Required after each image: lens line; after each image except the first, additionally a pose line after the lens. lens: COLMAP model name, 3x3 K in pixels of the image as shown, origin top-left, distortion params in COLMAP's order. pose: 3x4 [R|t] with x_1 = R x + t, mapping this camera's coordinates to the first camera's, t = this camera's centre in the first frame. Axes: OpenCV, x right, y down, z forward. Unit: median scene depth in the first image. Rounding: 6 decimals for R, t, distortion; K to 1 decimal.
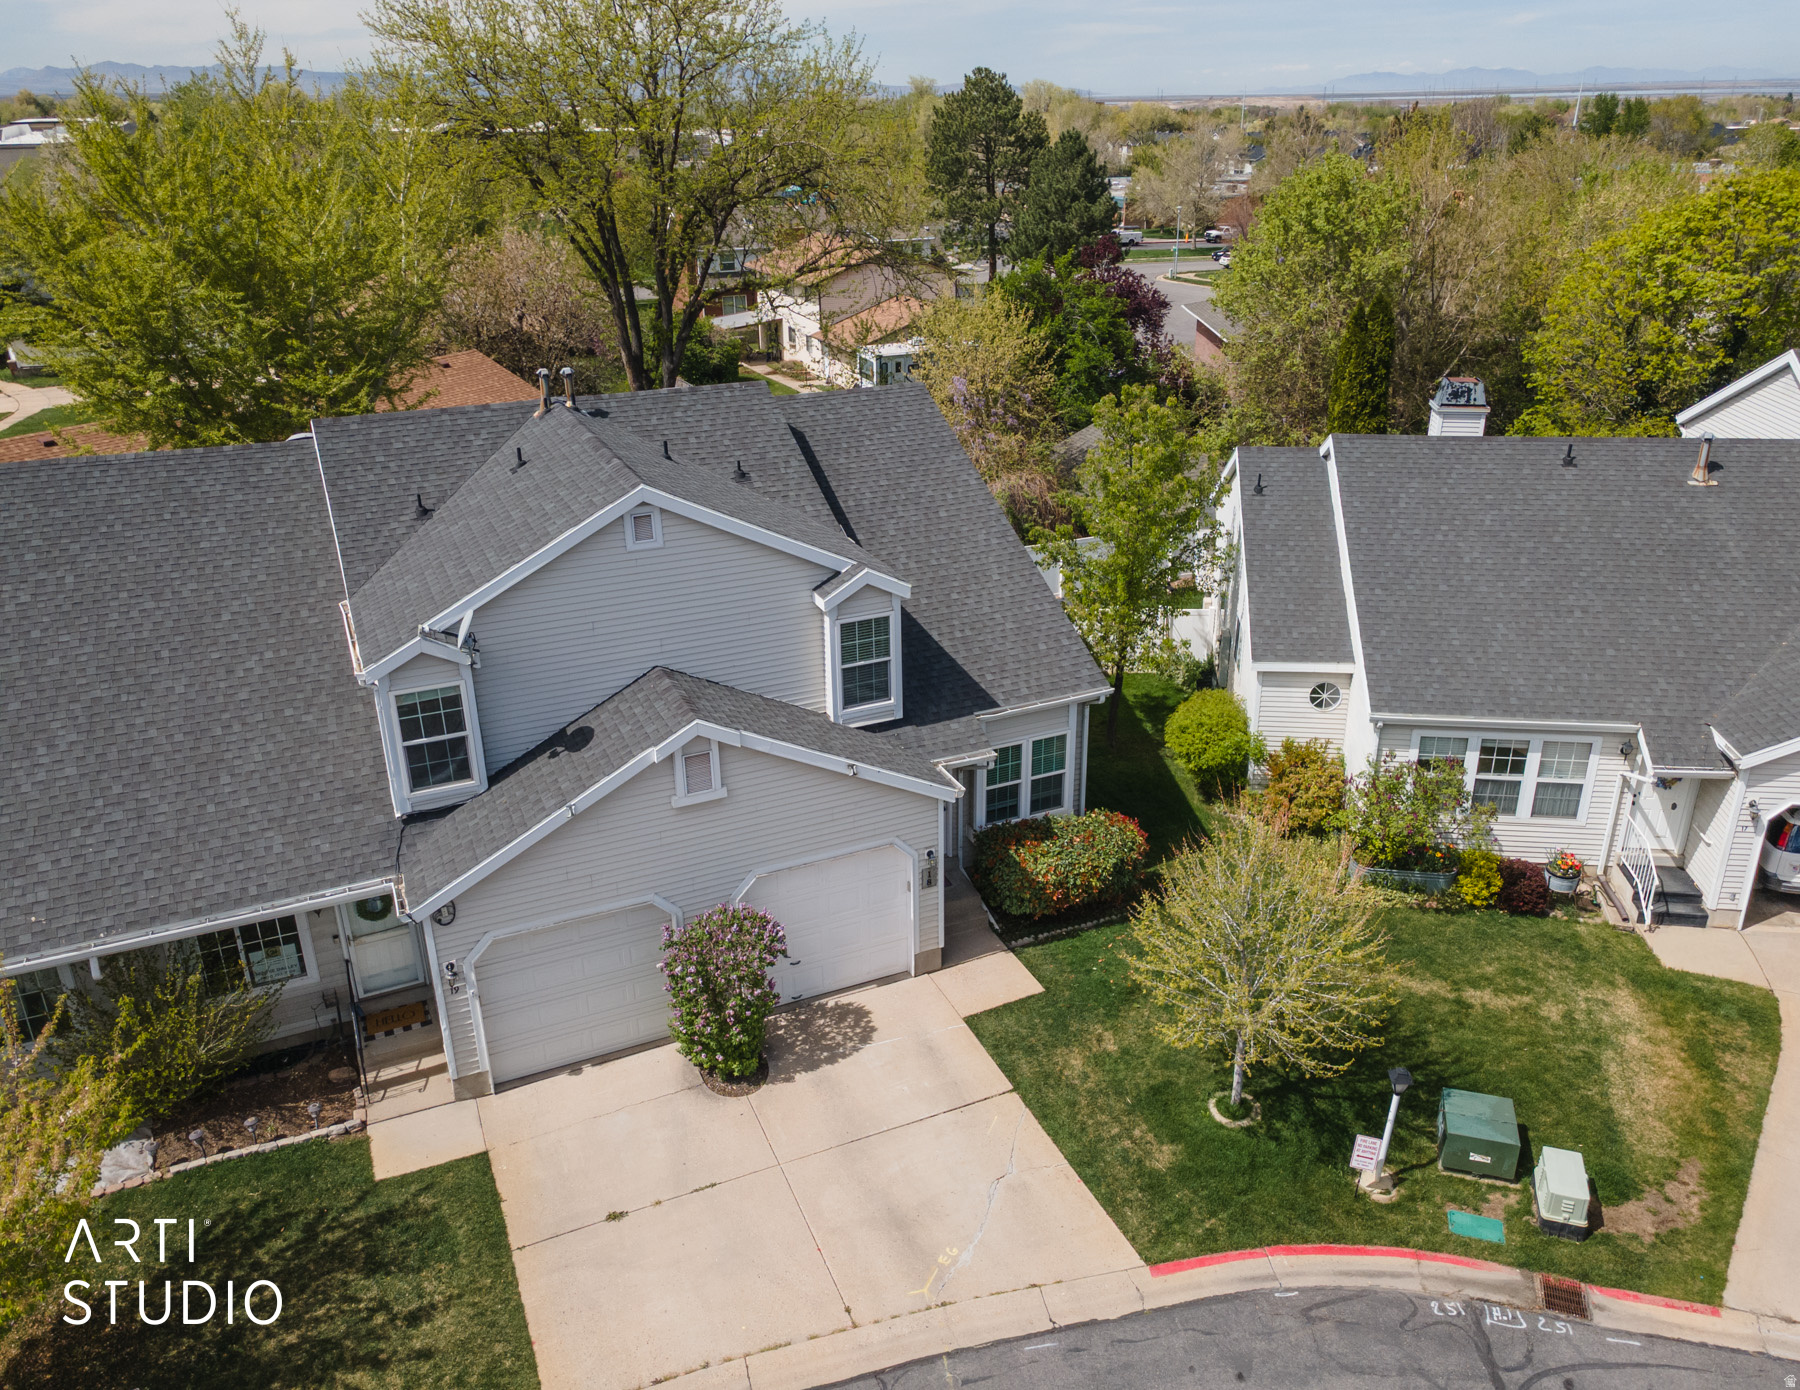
lens RADIAL K [[1353.7, 0, 911.2], [0, 1353.7, 693.8], [0, 0, 1]] dist [0.033876, 0.010456]
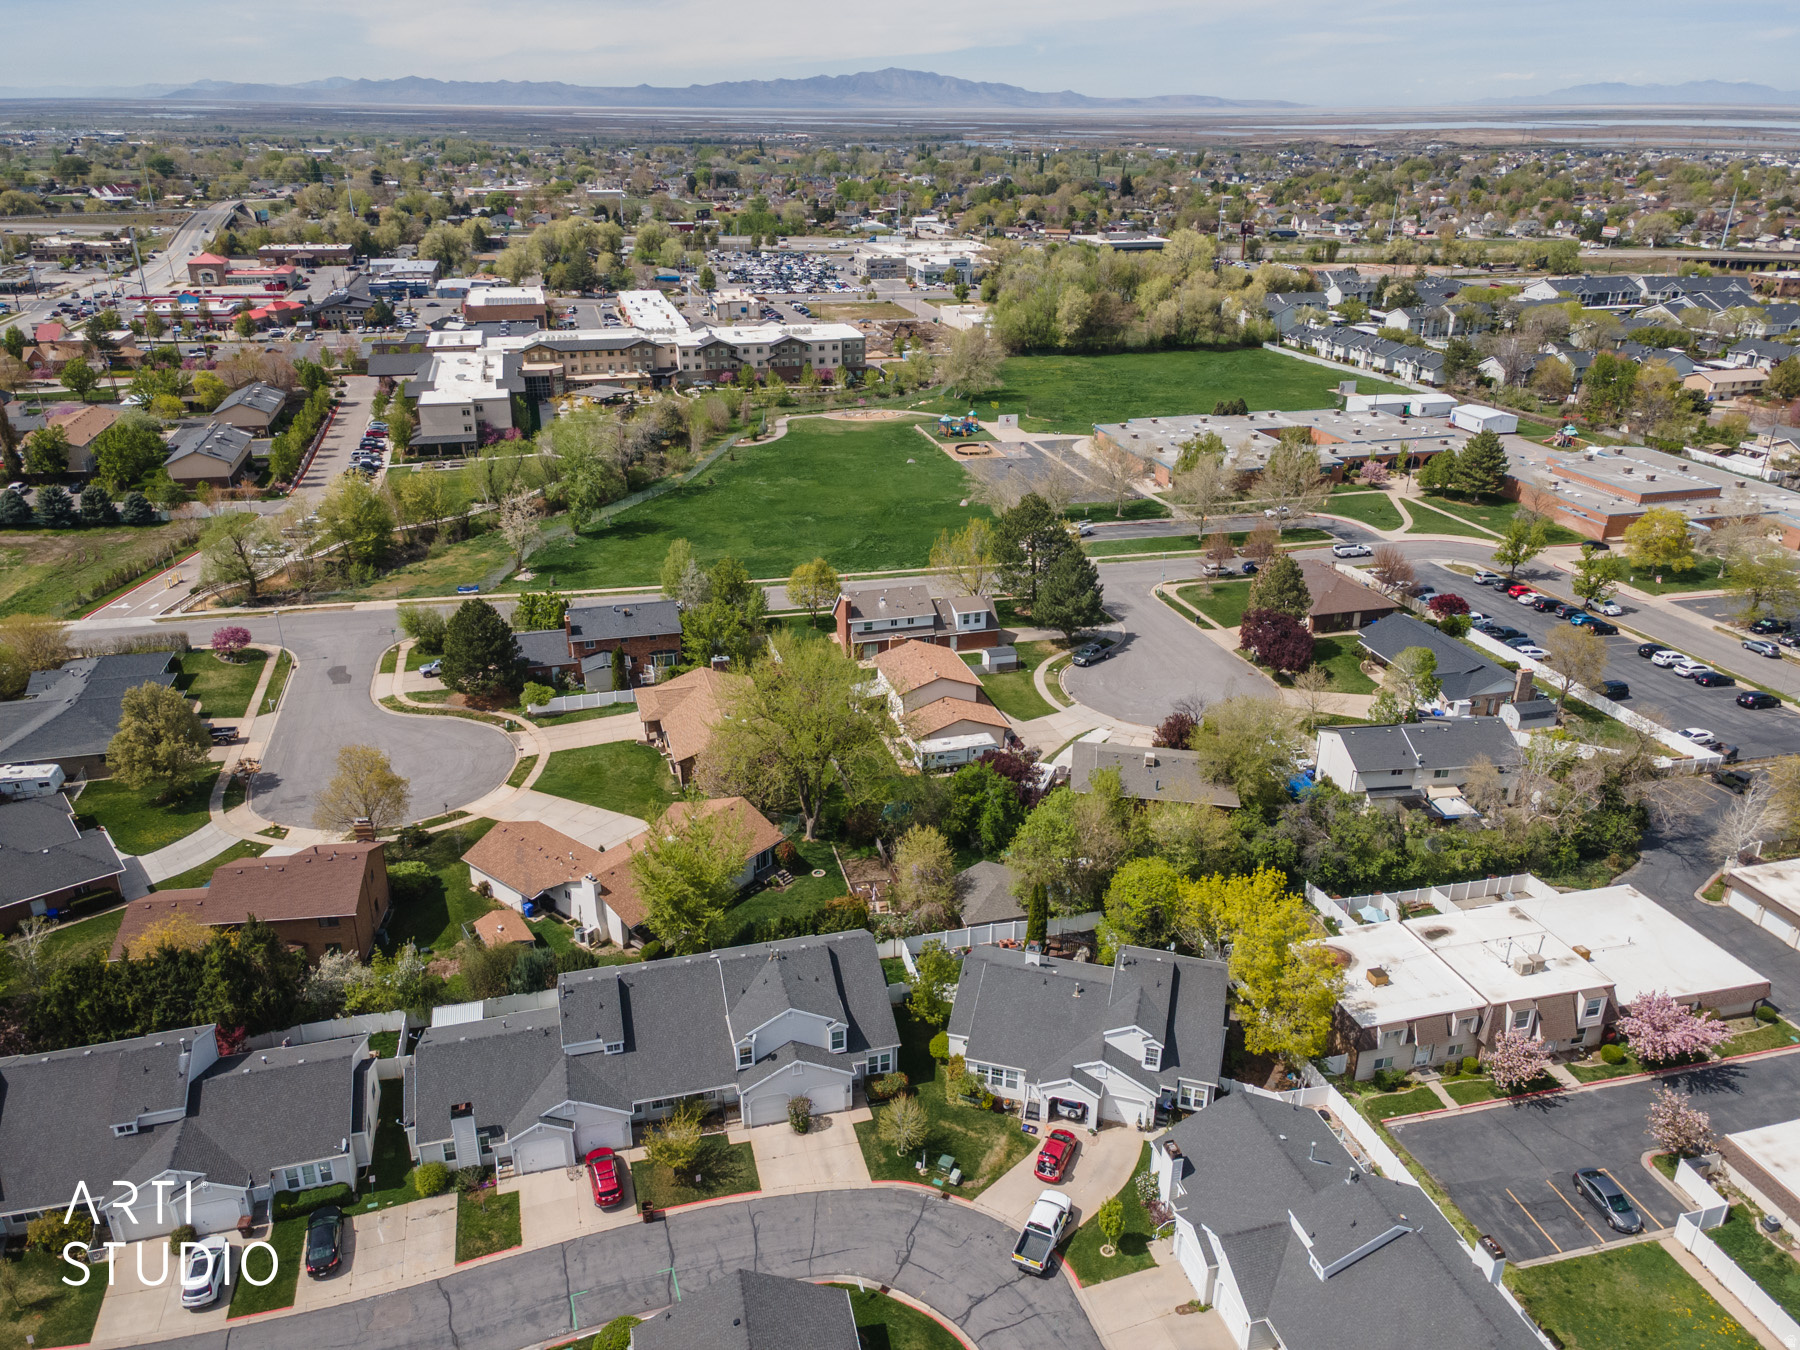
lens RADIAL K [[1286.5, 0, 891.0], [0, 1286.5, 670.5], [0, 0, 1]] dist [0.025782, -0.001817]
pose [[0.986172, 0.082372, -0.143805, 0.655826], [-0.082730, 0.996566, 0.003499, -1.280714], [0.143599, 0.008447, 0.989600, -3.220274]]
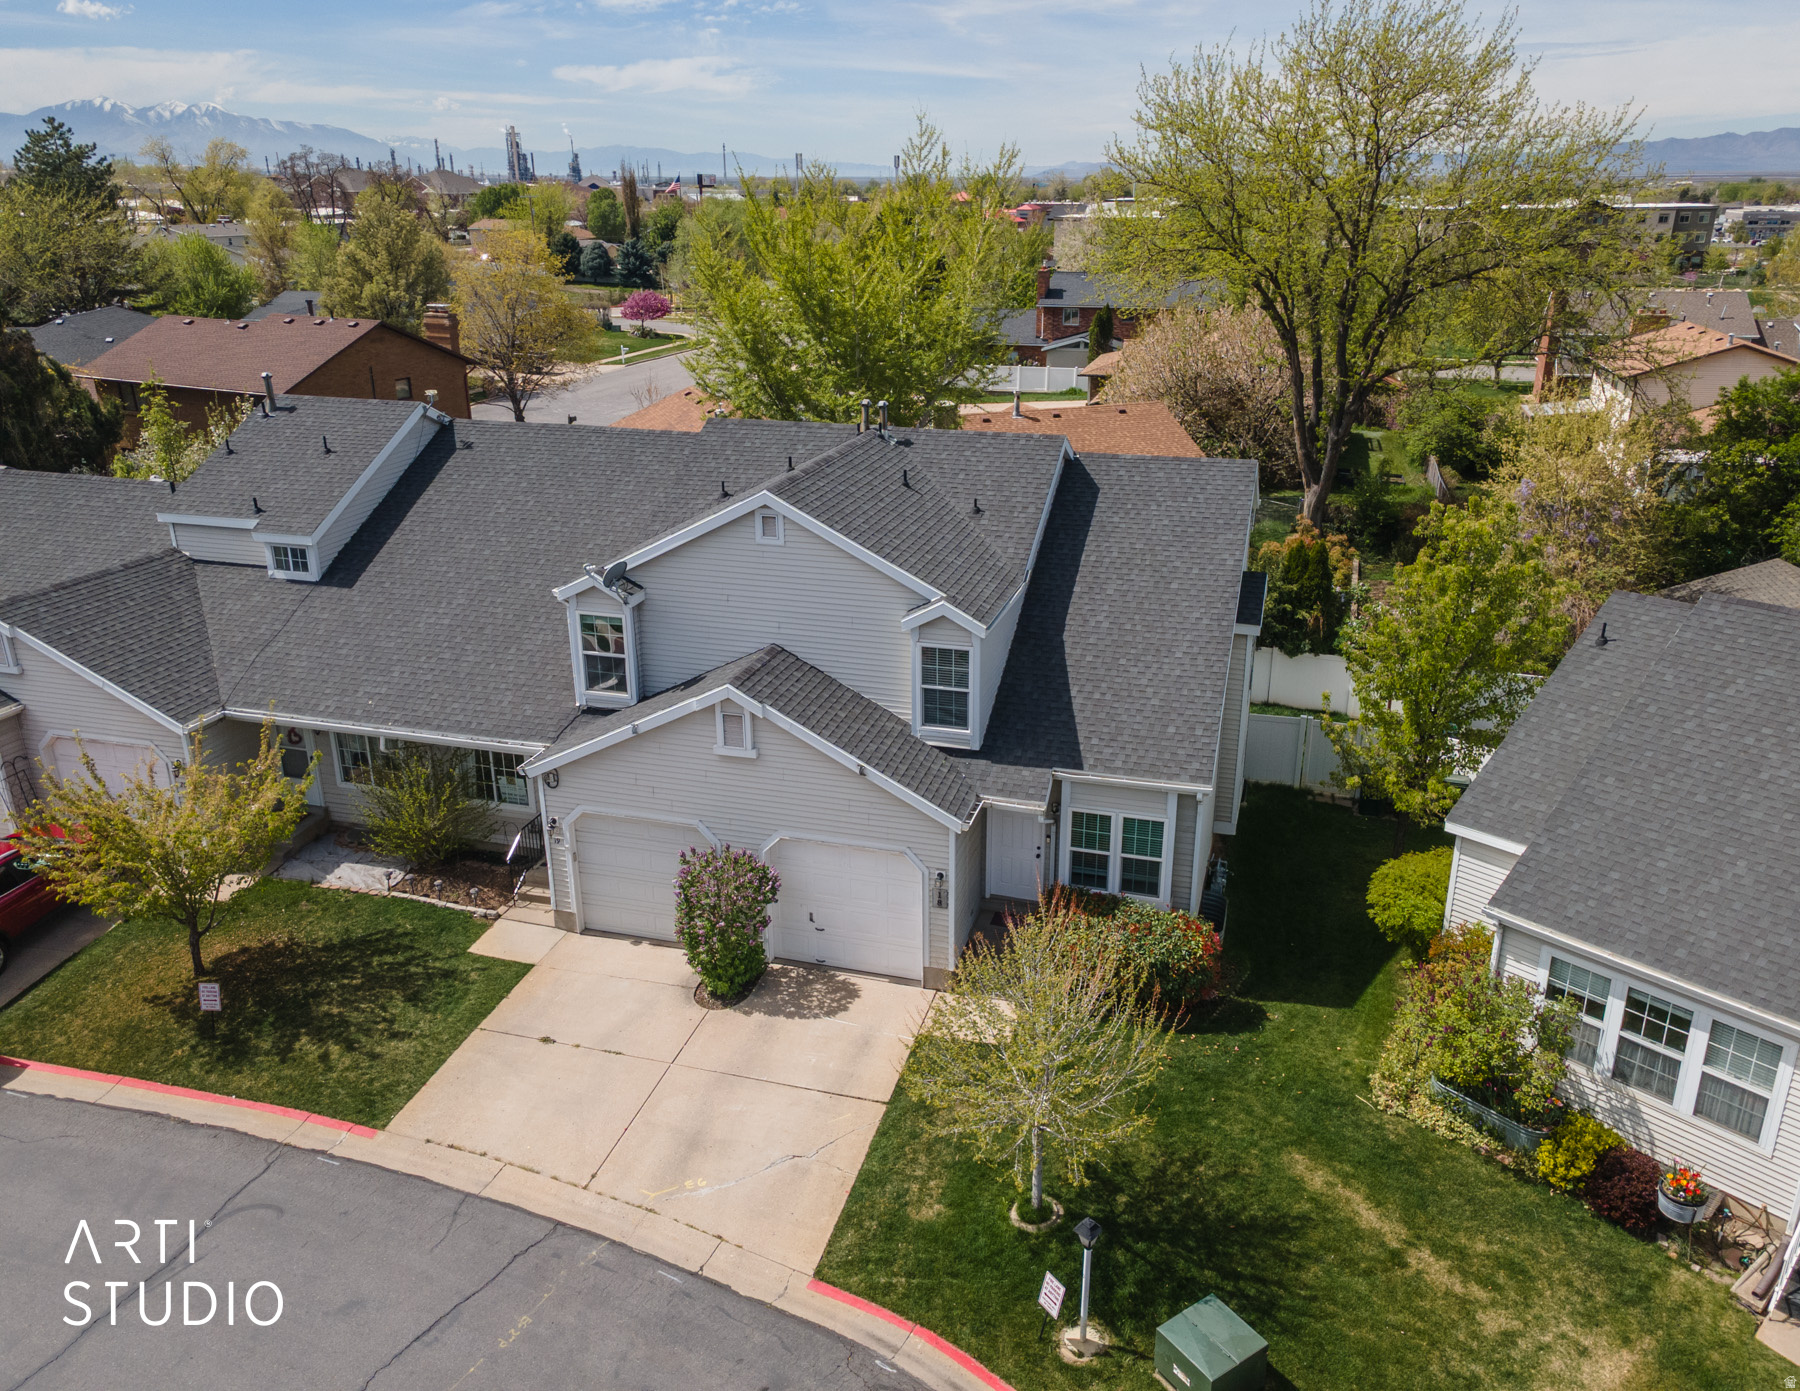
lens RADIAL K [[1353.7, 0, 946.2], [0, 1353.7, 678.0], [0, 0, 1]] dist [0.033876, 0.010456]
pose [[0.764919, 0.230524, -0.601463, 0.627557], [-0.265203, 0.963659, 0.032068, -0.067079], [0.586998, 0.134980, 0.798257, 0.134616]]
